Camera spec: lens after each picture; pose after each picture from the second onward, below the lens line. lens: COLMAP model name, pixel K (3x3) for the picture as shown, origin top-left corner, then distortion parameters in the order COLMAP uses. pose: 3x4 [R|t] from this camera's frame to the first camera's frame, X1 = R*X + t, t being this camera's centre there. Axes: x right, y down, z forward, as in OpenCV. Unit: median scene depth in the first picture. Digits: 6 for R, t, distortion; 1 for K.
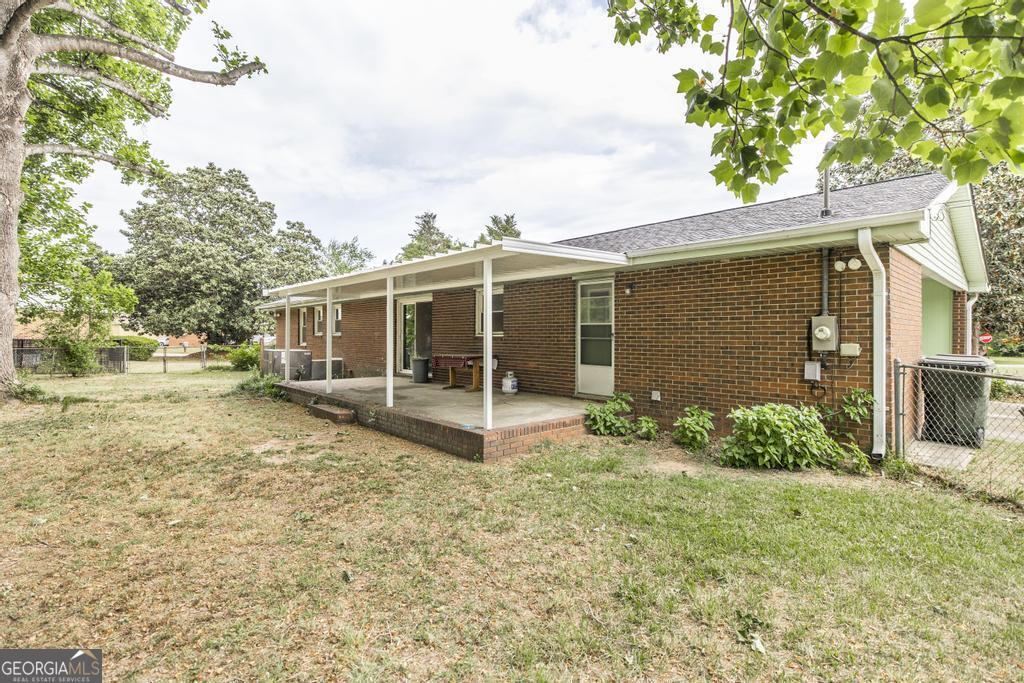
lens RADIAL K [[480.1, 0, 515.9], [0, 480.1, 337.4], [0, 0, 1]] dist [-0.002589, -0.000153]
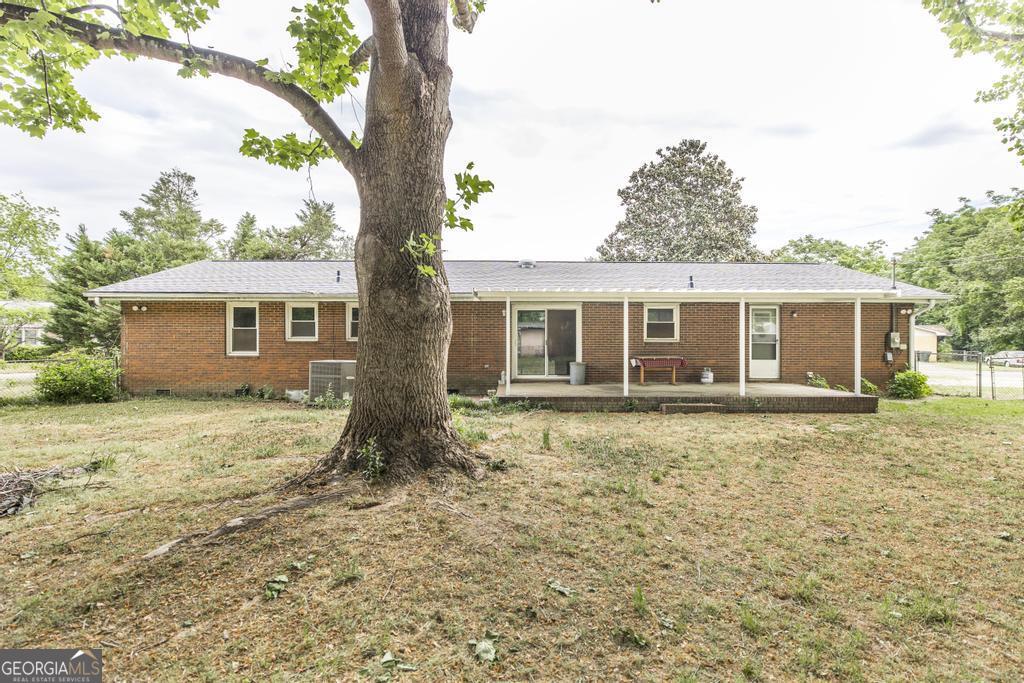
lens RADIAL K [[460.7, 0, 512.0], [0, 460.7, 341.5], [0, 0, 1]] dist [-0.000614, -0.000023]
pose [[0.654058, -0.010855, 0.756367, -0.981826], [0.002978, 0.999926, 0.011775, -0.014409], [-0.756439, -0.005449, 0.654042, 0.414141]]
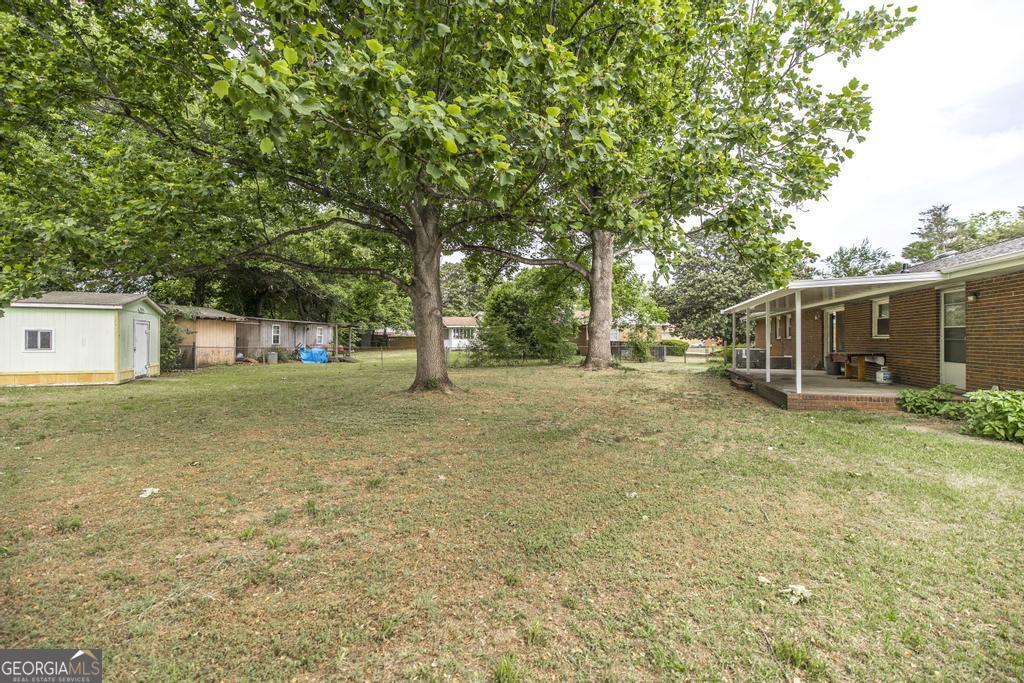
lens RADIAL K [[434.0, 0, 511.0], [0, 434.0, 338.4], [0, 0, 1]] dist [0.000170, 0.000239]
pose [[0.481708, -0.005099, -0.876317, 0.371835], [-0.001273, 0.999978, -0.006519, 0.005355], [0.876331, 0.004256, 0.481690, -0.285486]]
